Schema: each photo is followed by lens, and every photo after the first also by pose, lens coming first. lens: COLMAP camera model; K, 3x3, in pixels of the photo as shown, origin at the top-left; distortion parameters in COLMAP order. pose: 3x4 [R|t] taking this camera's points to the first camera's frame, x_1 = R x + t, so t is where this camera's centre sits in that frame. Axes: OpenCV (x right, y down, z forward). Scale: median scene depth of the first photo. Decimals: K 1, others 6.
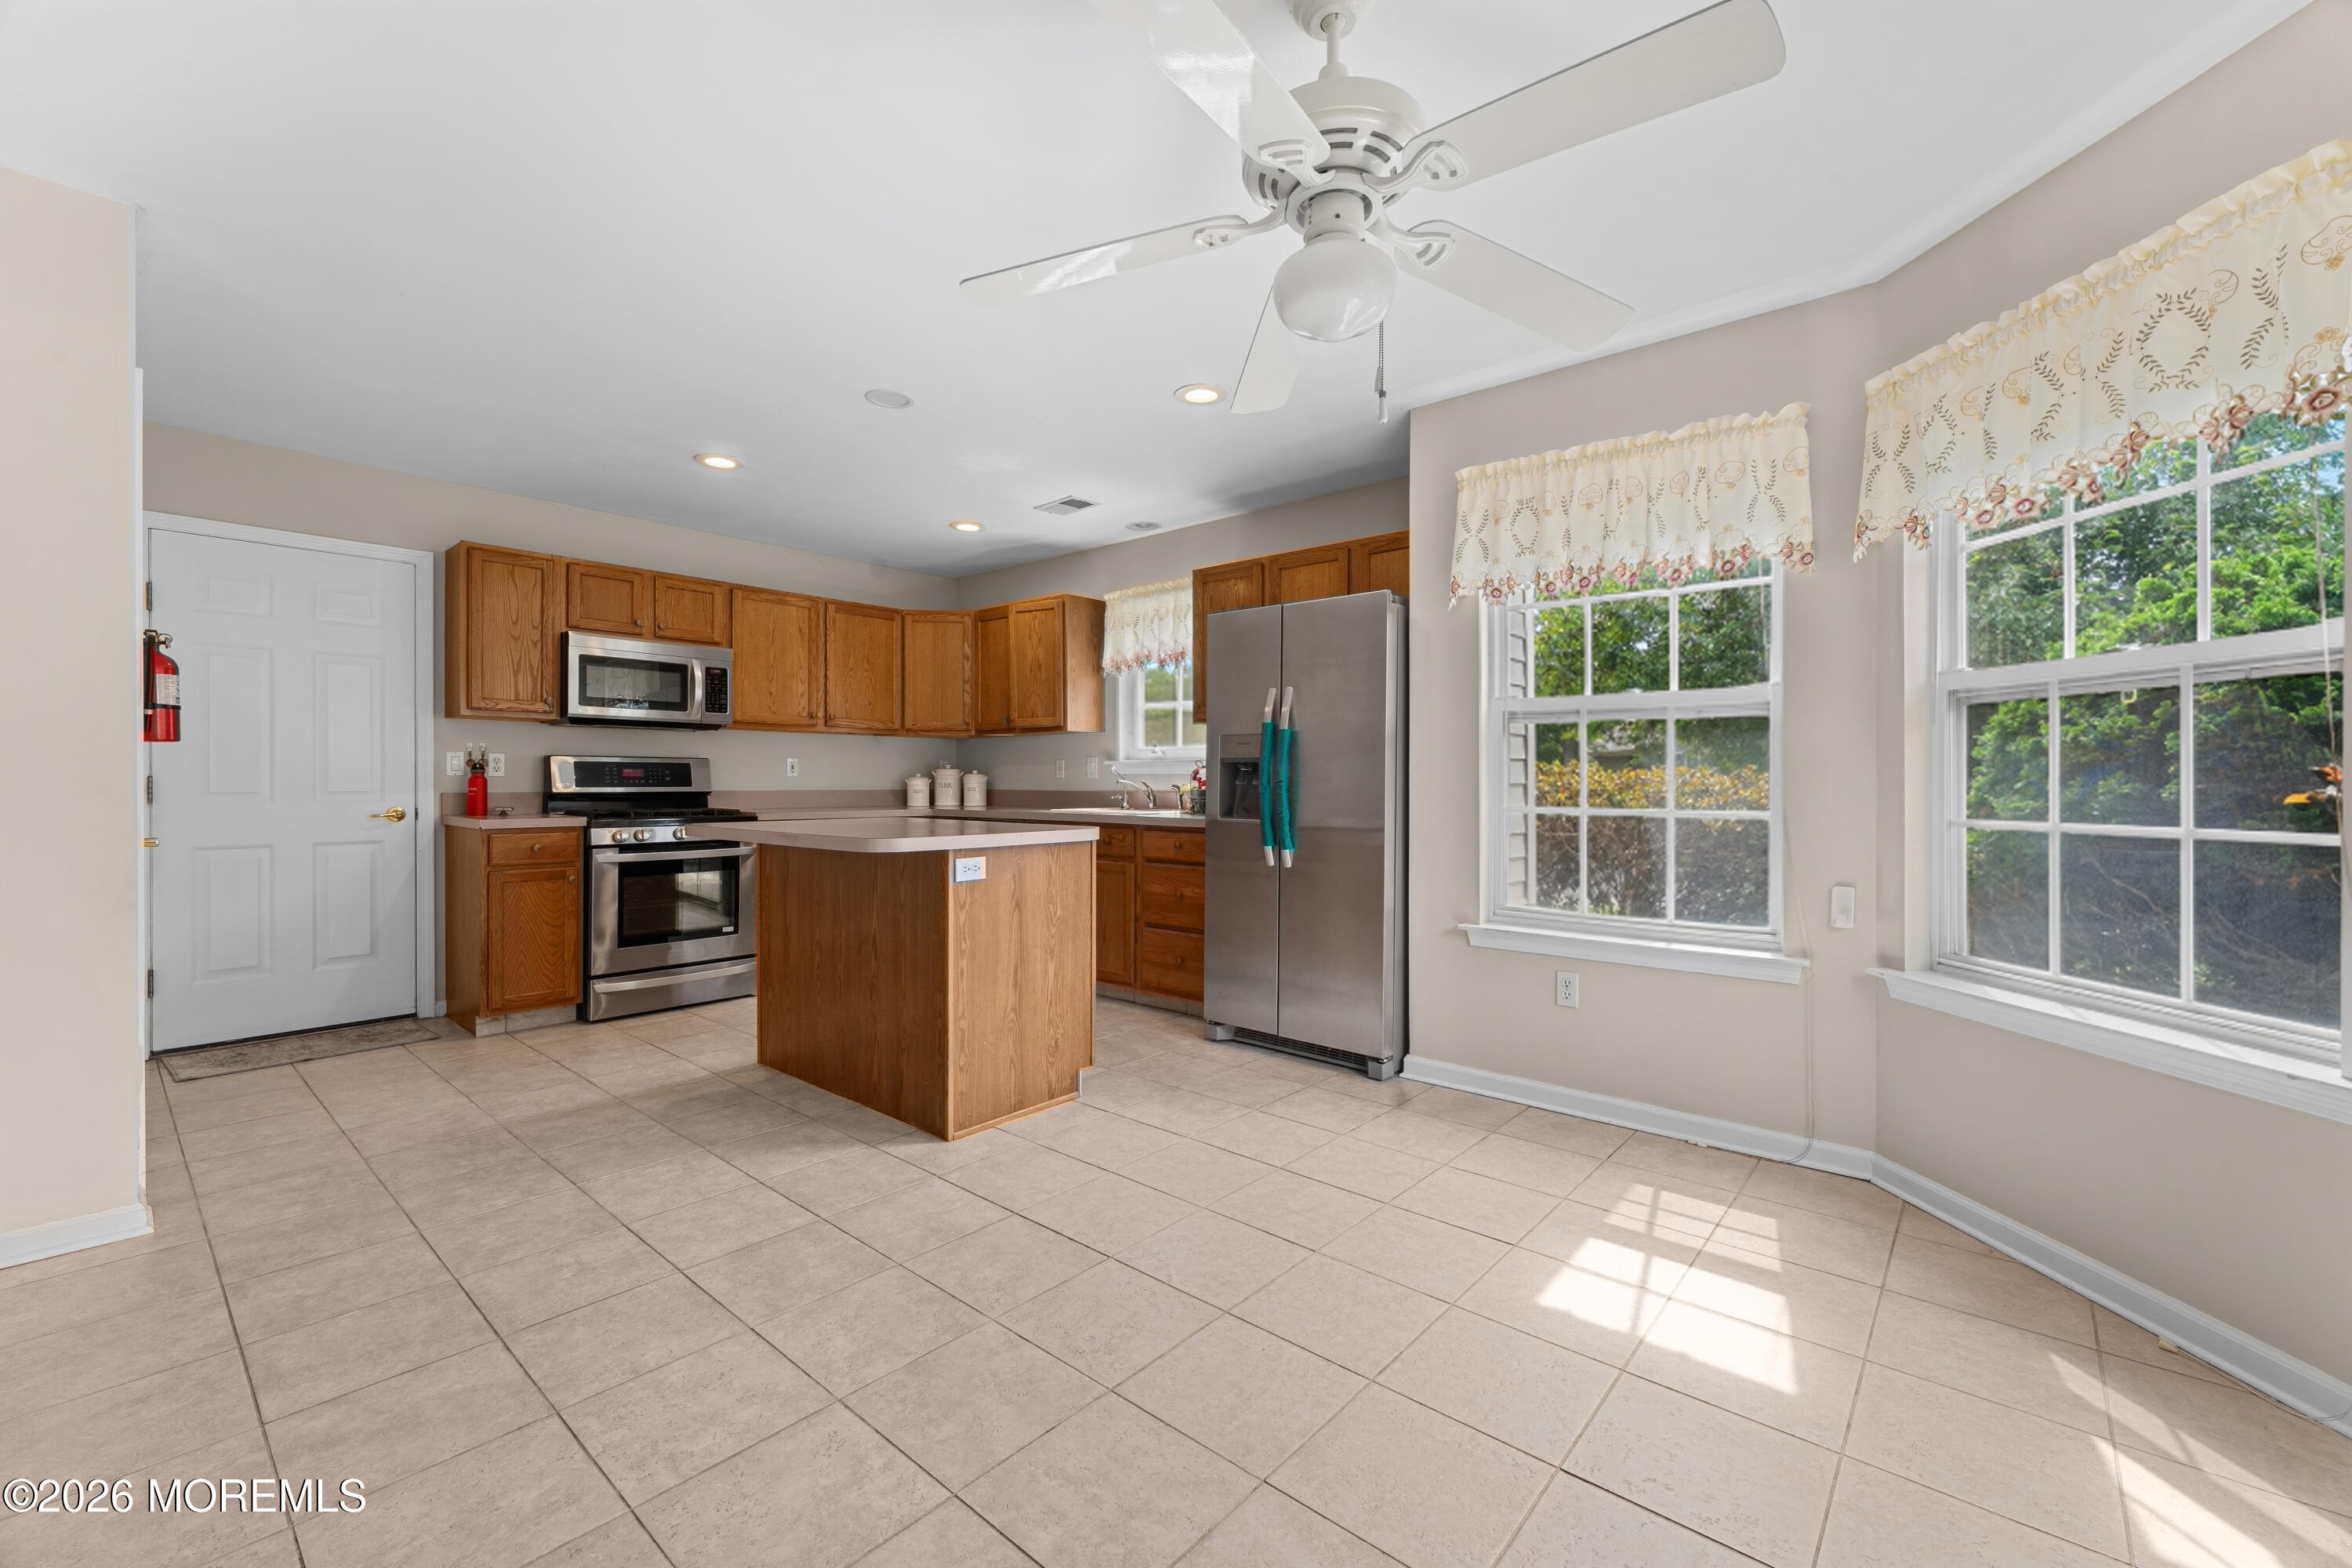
lens RADIAL K [[952.6, 0, 1177.9], [0, 952.6, 792.6], [0, 0, 1]] dist [0.000492, -0.000102]
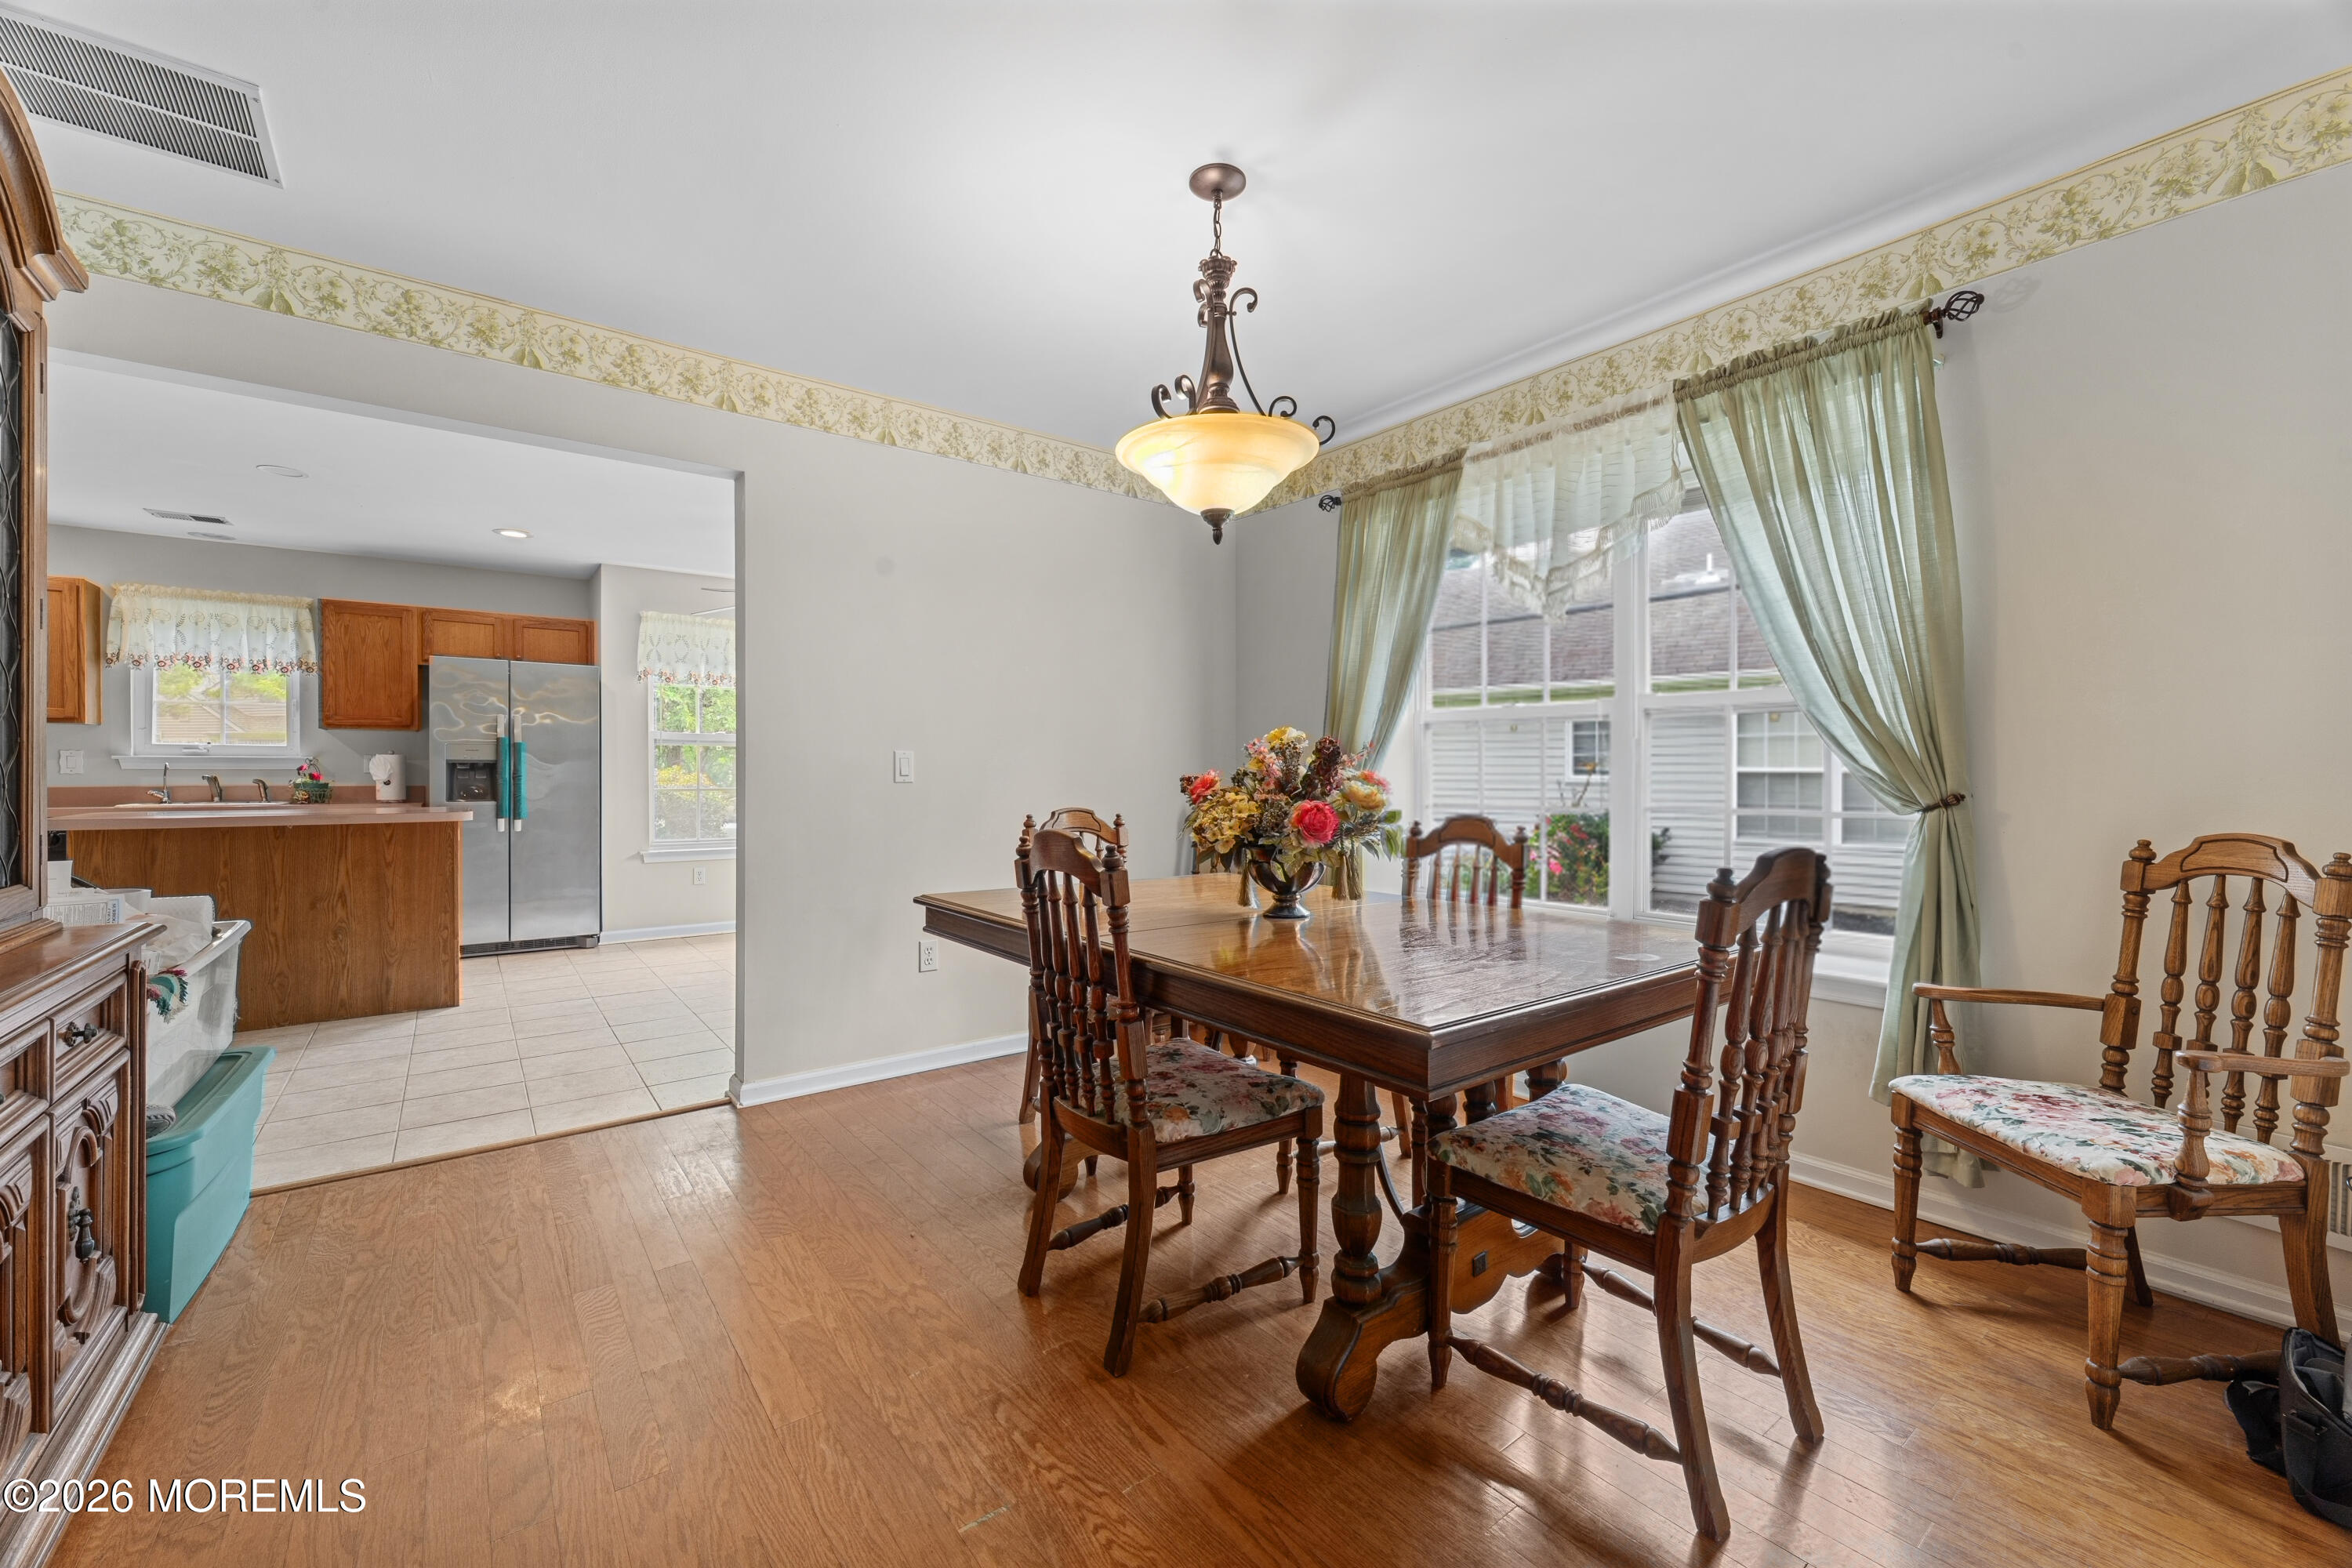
lens RADIAL K [[944.3, 0, 1182.9], [0, 944.3, 786.2], [0, 0, 1]] dist [0.001825, 0.000263]
pose [[0.210882, -0.014272, 0.977407, -1.003600], [0.010669, 0.999867, 0.012298, -0.001965], [-0.977453, 0.007834, 0.211006, -0.332079]]
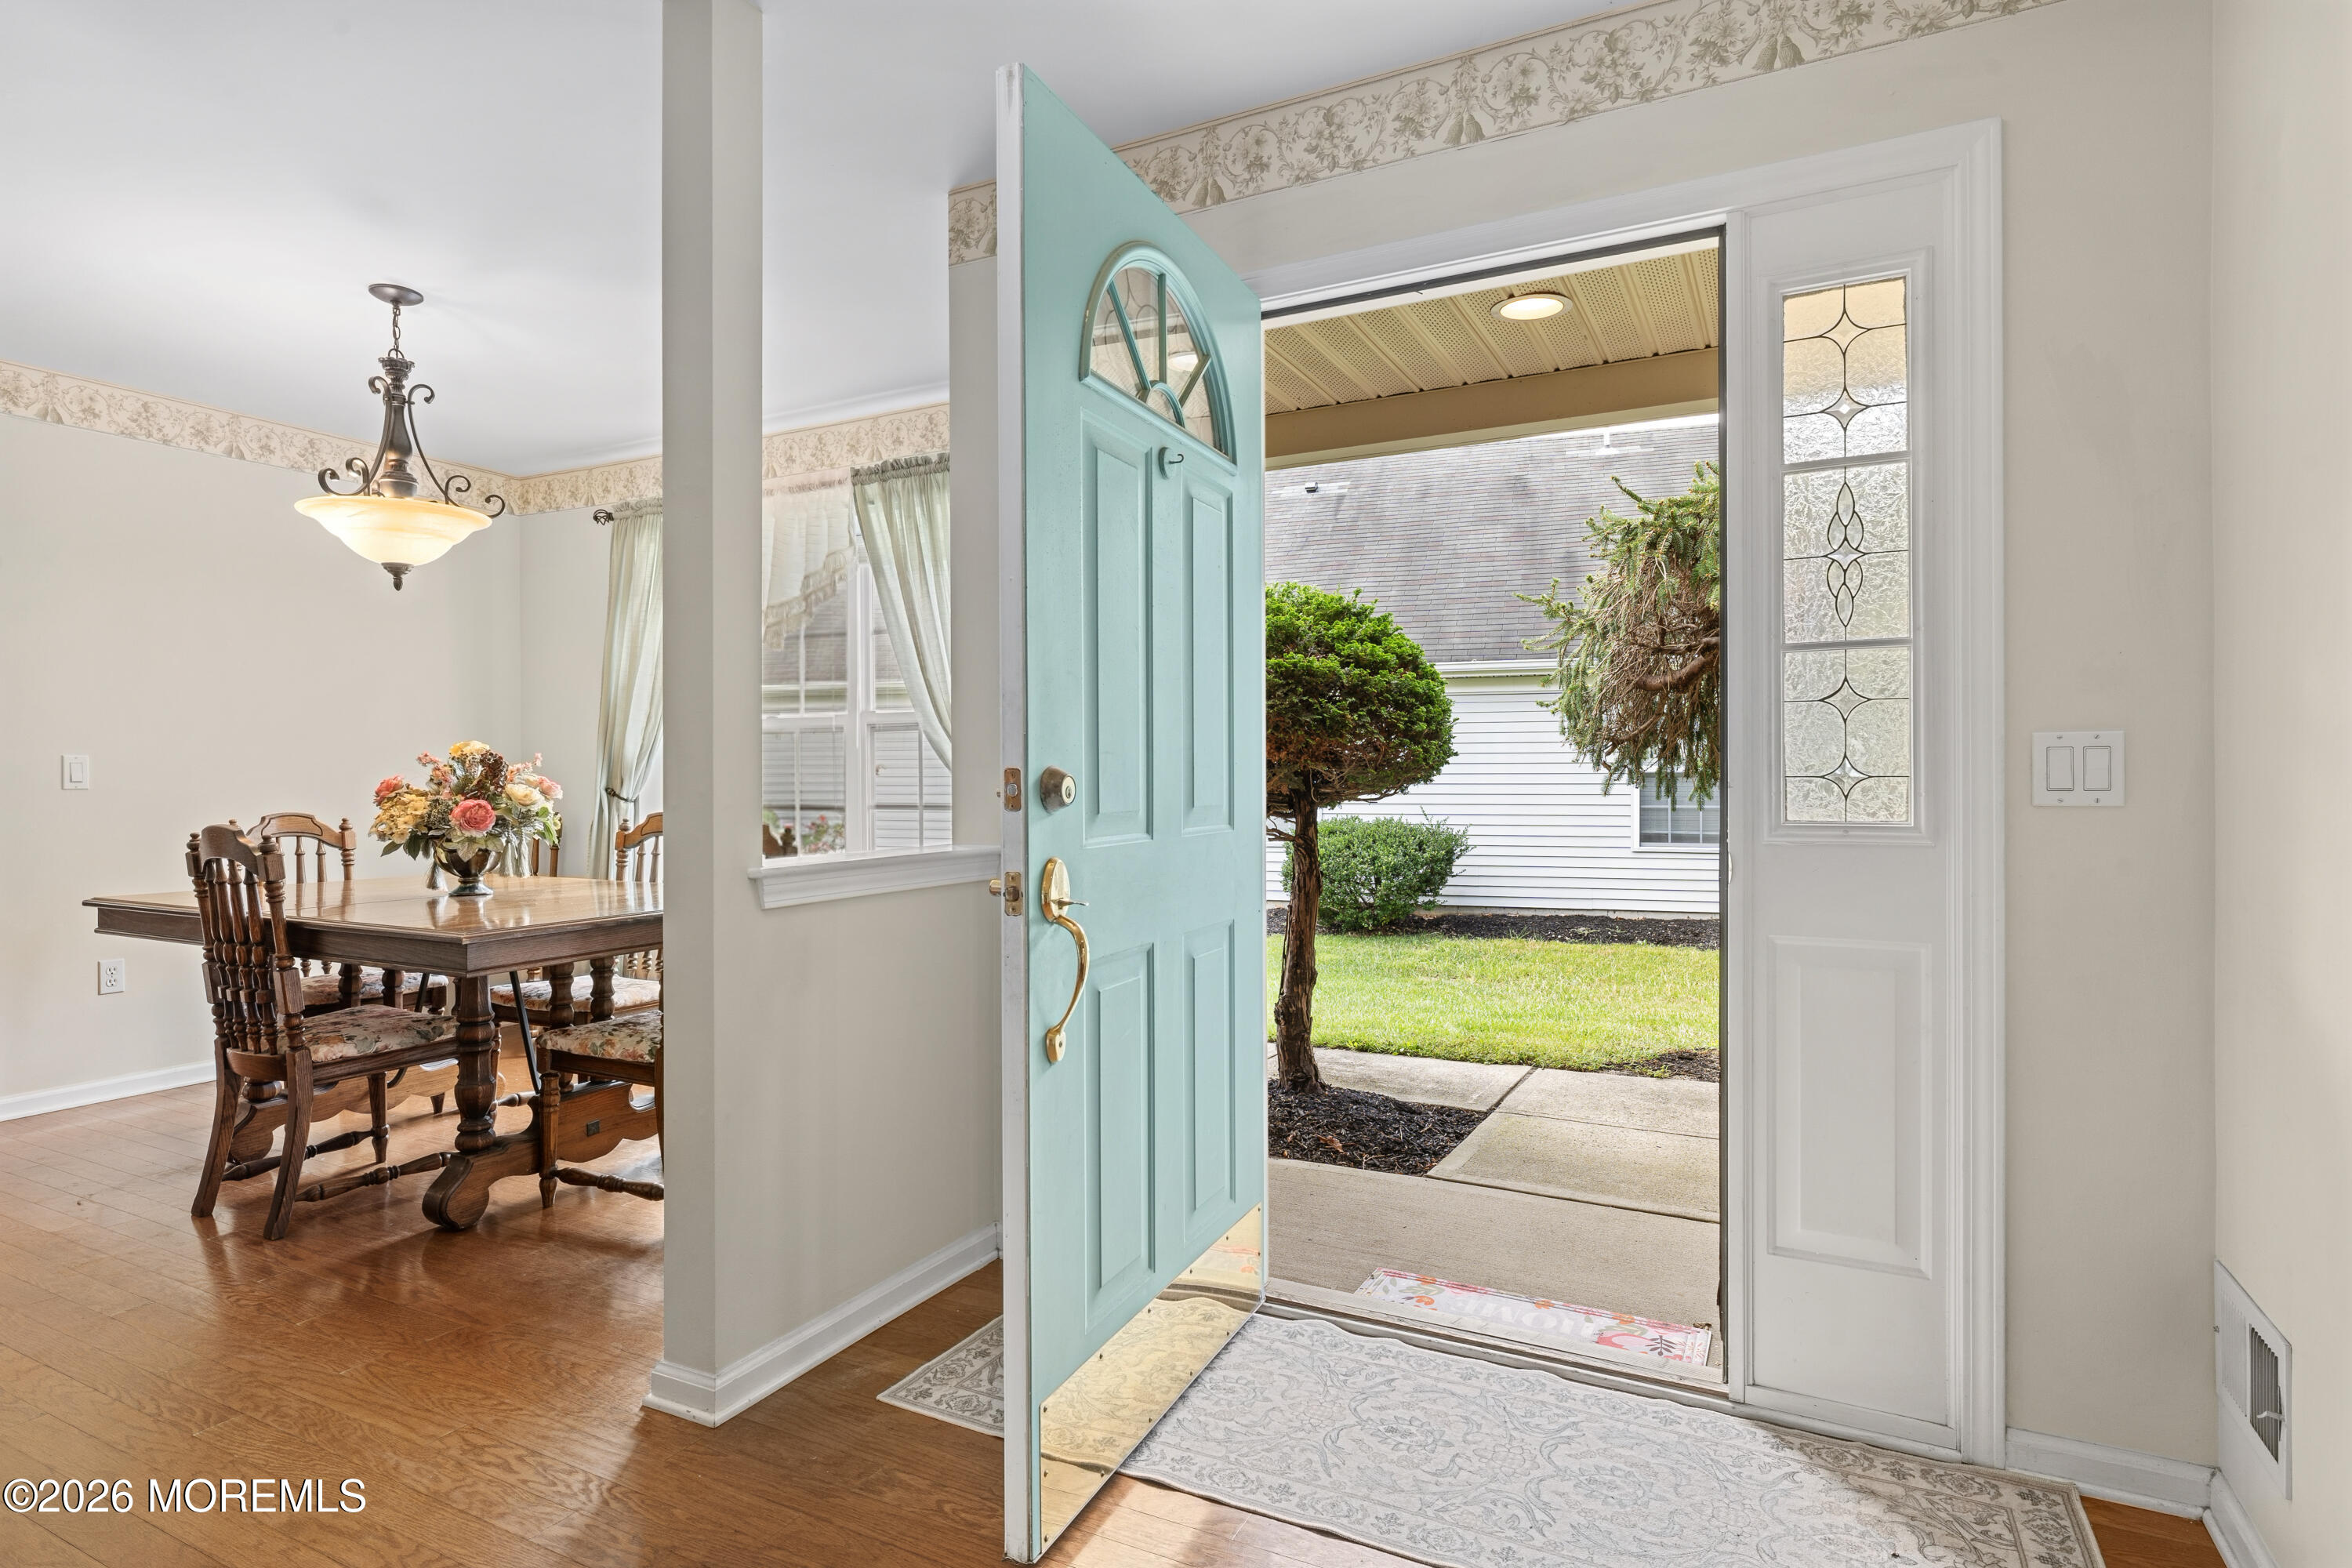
lens RADIAL K [[1208.5, 0, 1176.0], [0, 1208.5, 784.0], [0, 0, 1]] dist [-0.004872, 0.001218]
pose [[-0.224881, -0.008775, 0.974347, -4.870766], [0.013488, 0.999836, 0.012118, -0.000668], [-0.974293, 0.015867, -0.224725, -2.647439]]
